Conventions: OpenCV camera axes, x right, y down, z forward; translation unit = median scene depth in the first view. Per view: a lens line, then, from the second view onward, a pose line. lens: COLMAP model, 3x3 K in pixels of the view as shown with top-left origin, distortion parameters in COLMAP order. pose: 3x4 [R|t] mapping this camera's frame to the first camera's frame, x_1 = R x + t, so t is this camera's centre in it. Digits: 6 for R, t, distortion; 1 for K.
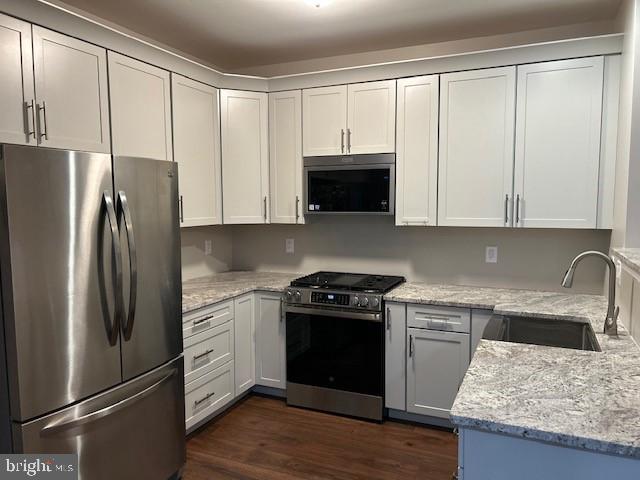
lens RADIAL K [[484.6, 0, 320.0], [0, 484.6, 240.0], [0, 0, 1]] dist [0.037115, -0.040439]
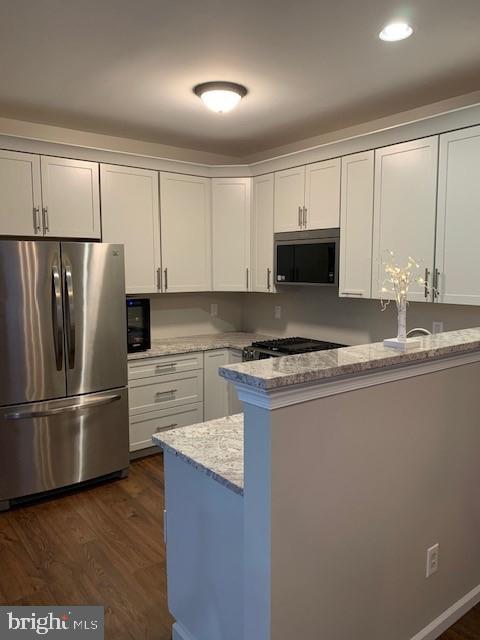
lens RADIAL K [[484.6, 0, 240.0], [0, 484.6, 320.0], [0, 0, 1]] dist [0.037115, -0.040439]
pose [[0.881082, 0.055461, -0.469700, 0.458736], [-0.042390, 0.998364, 0.038368, -0.010593], [0.471059, -0.013895, 0.881992, -0.031797]]
